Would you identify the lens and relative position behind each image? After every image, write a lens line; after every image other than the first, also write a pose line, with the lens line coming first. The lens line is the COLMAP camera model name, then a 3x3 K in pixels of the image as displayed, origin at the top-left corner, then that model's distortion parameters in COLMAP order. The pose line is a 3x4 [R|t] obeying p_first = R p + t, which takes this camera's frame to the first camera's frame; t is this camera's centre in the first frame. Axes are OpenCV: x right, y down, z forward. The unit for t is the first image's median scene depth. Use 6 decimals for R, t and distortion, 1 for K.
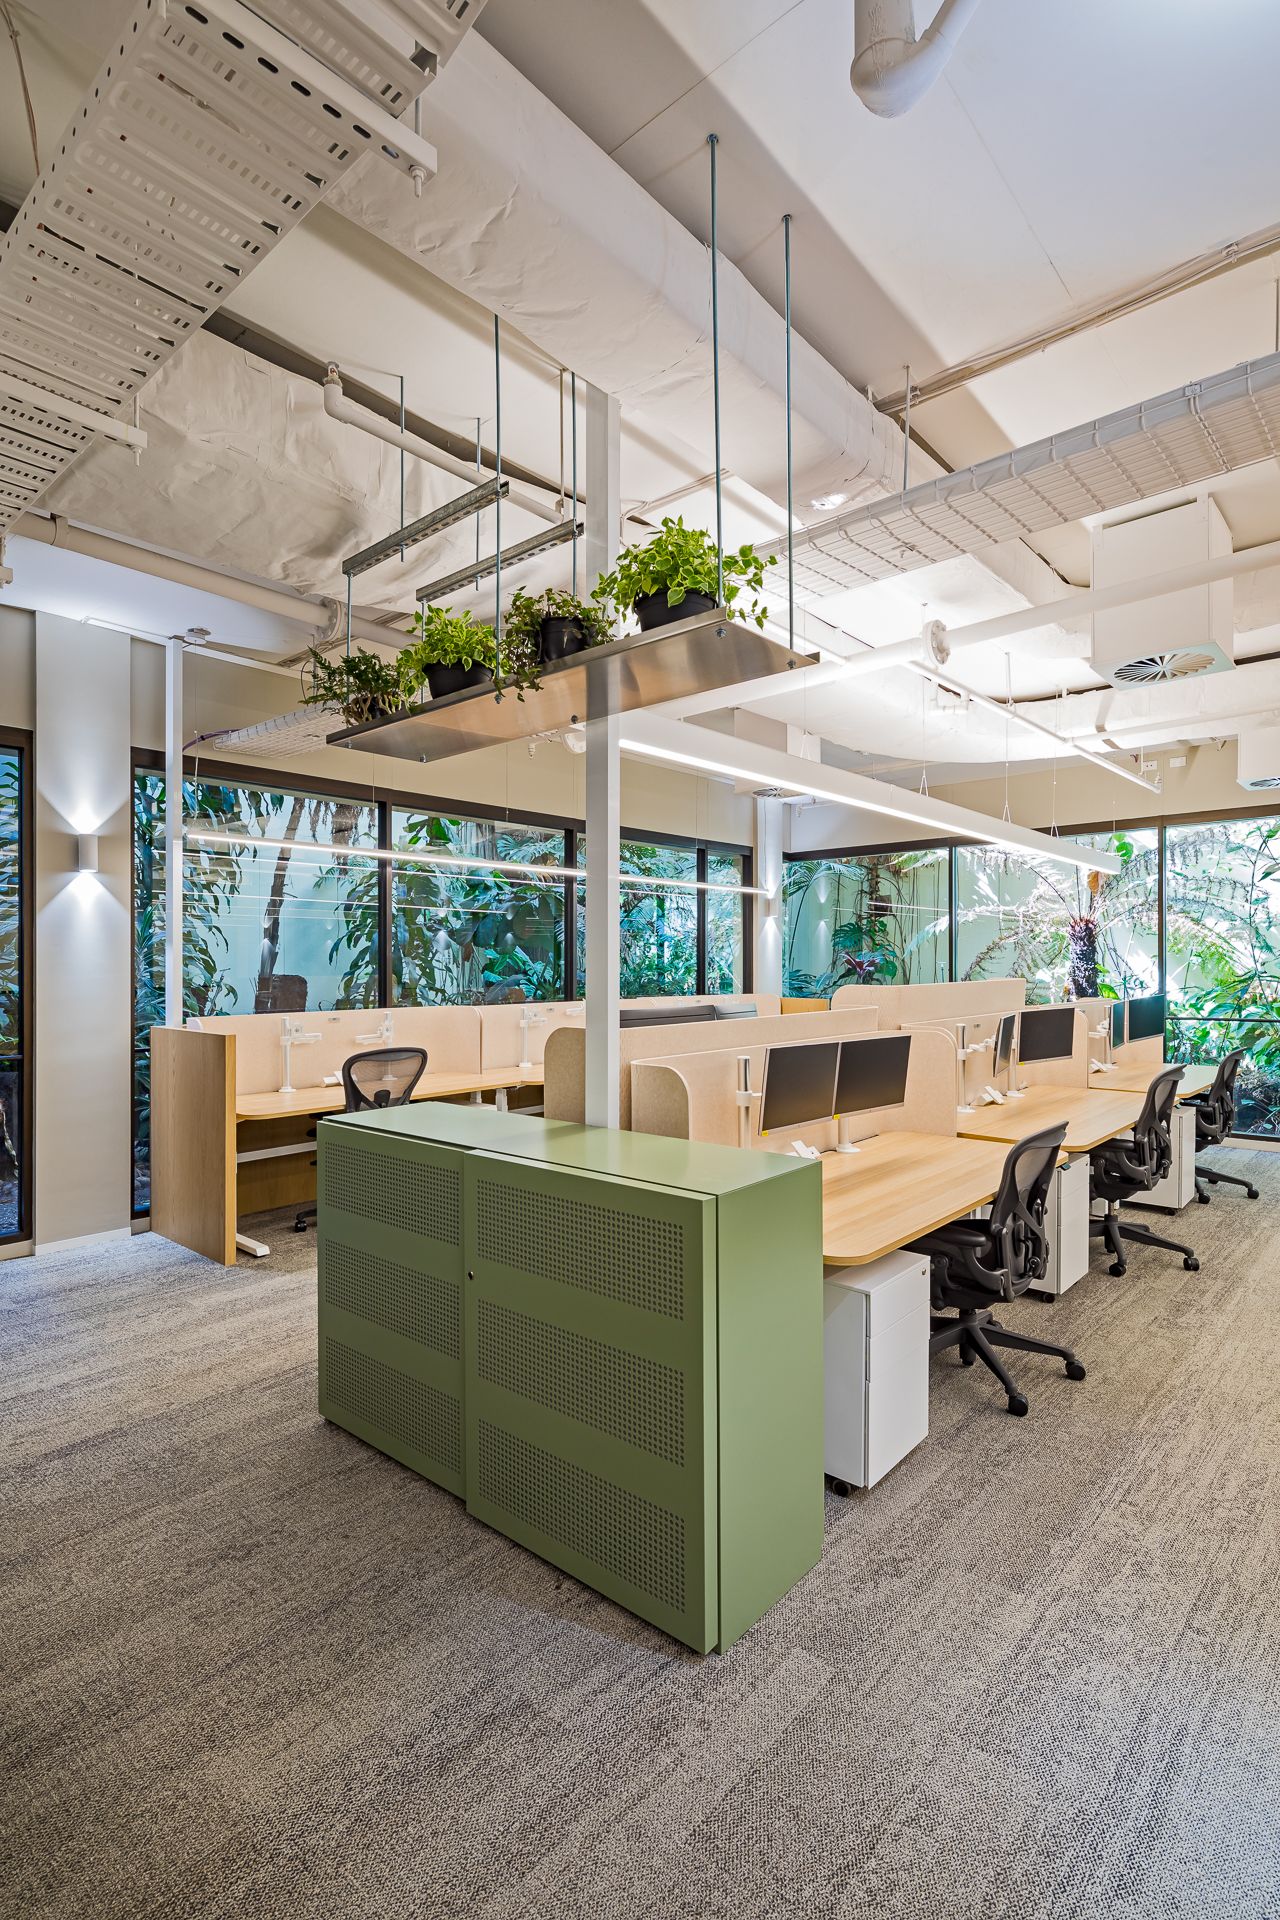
lens RADIAL K [[925.8, 0, 632.2], [0, 925.8, 971.7], [0, 0, 1]] dist [0.011265, -0.006151]
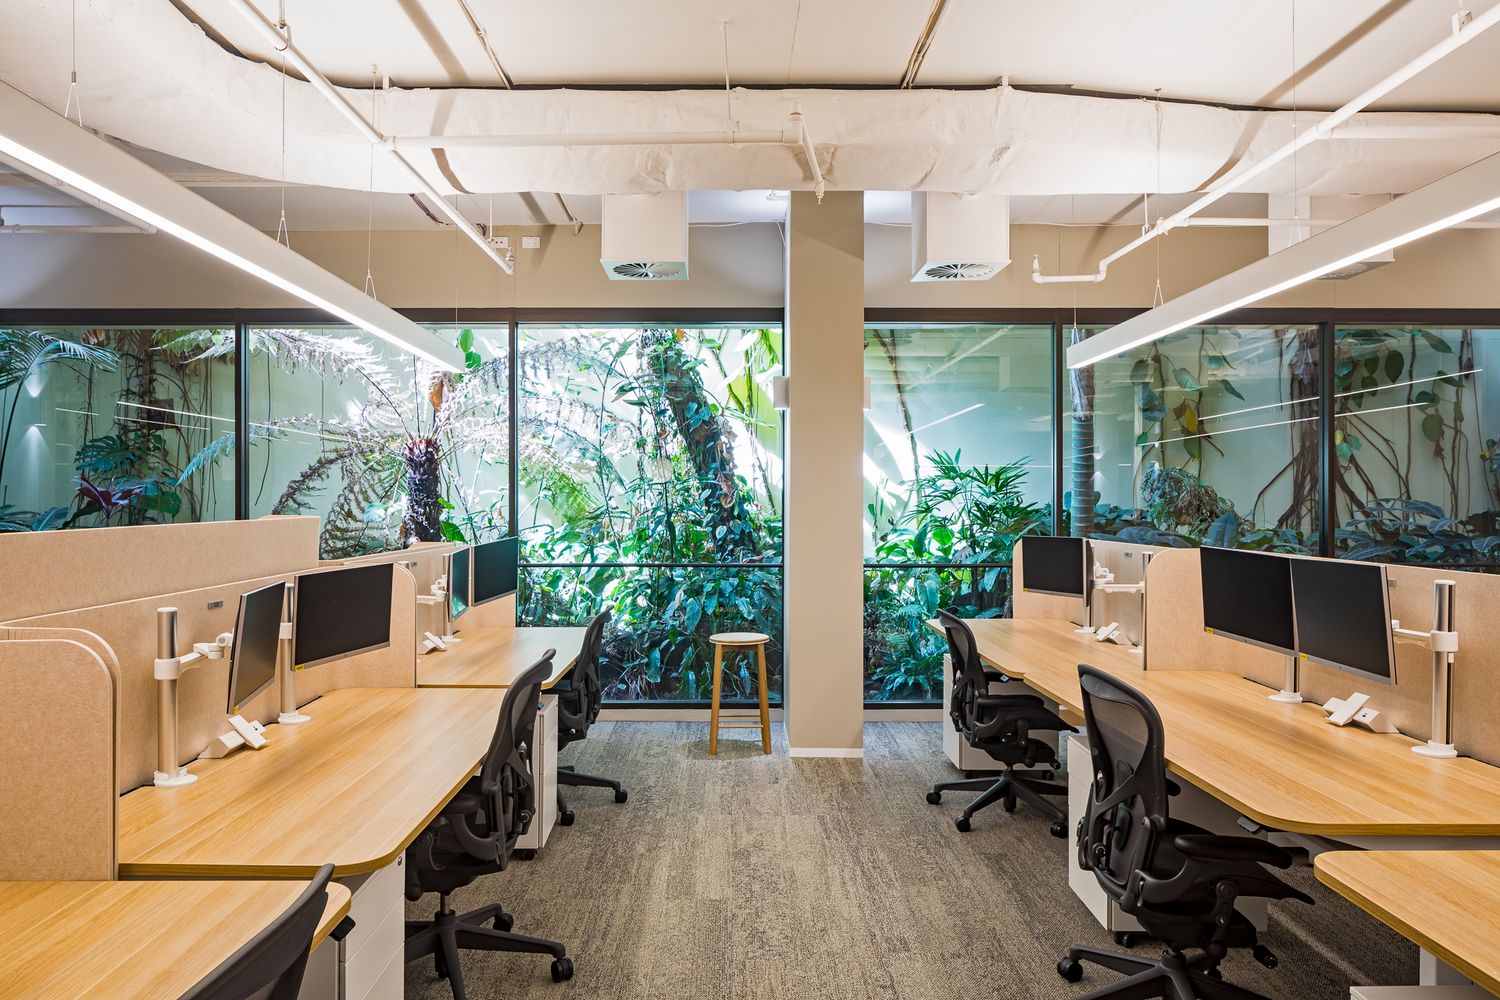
lens RADIAL K [[1011.4, 0, 745.2], [0, 1011.4, 503.5], [0, 0, 1]] dist [-0.019387, -0.000262]
pose [[0.731762, 0.003100, 0.681553, 0.154289], [0.000159, 0.999989, -0.004720, 0.001722], [-0.681560, 0.003562, 0.731754, 0.282579]]
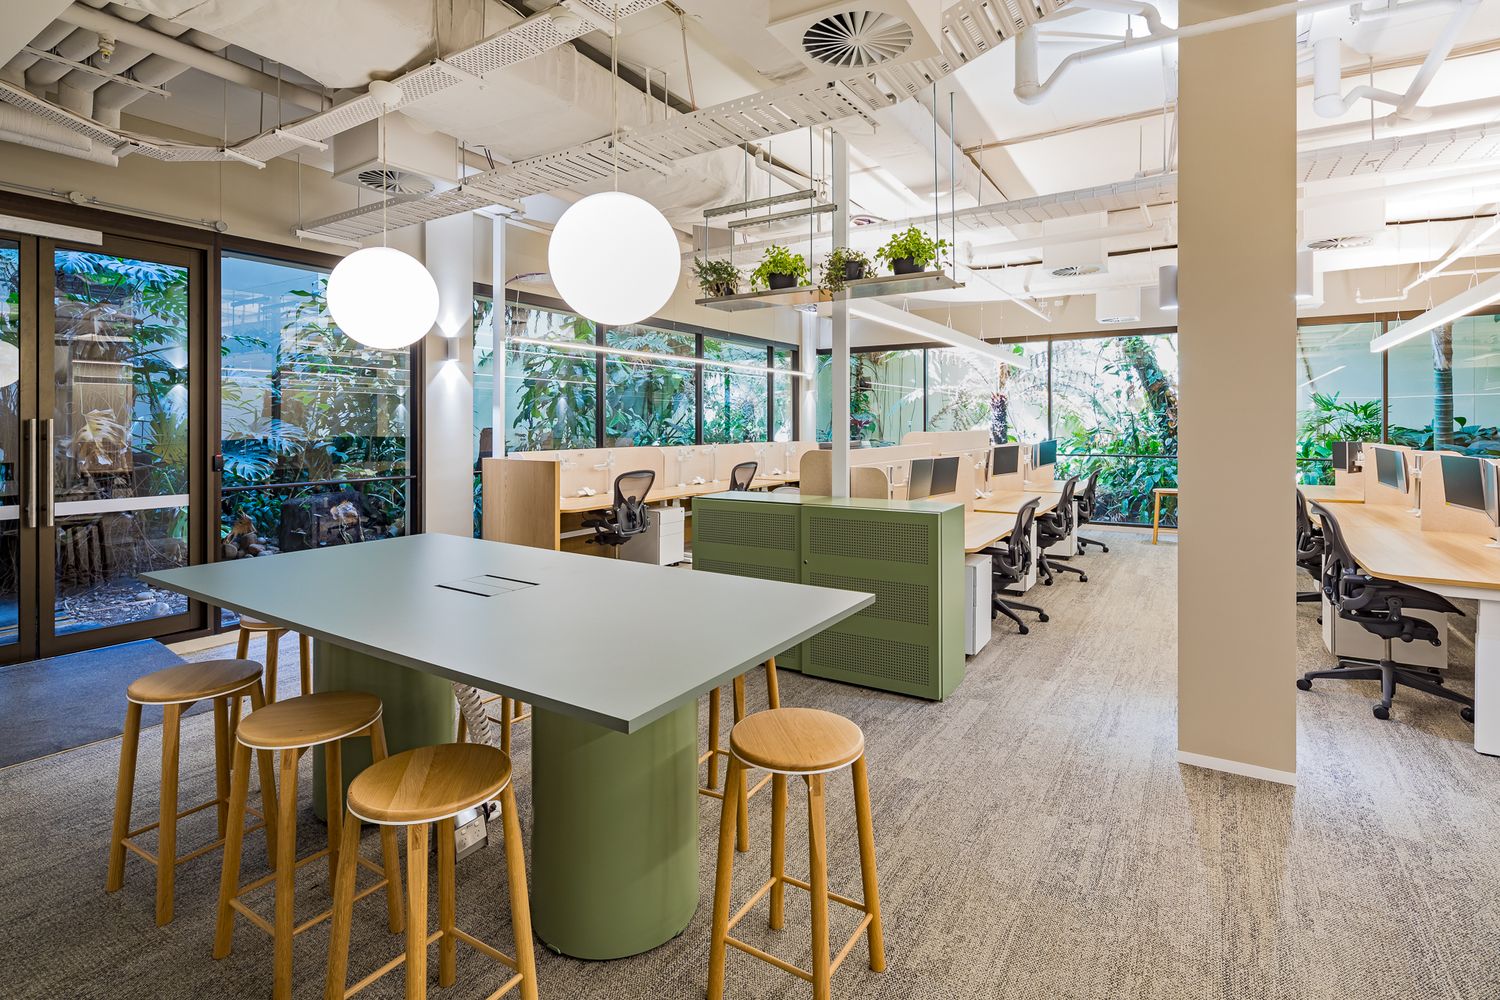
lens RADIAL K [[723.3, 0, 757.4], [0, 723.3, 425.1], [0, 0, 1]] dist [0.011265, -0.006151]
pose [[0.984480, 0.003203, 0.175466, -0.212841], [-0.001957, 0.999972, -0.007269, 0.008073], [-0.175484, 0.006813, 0.984459, -0.232164]]
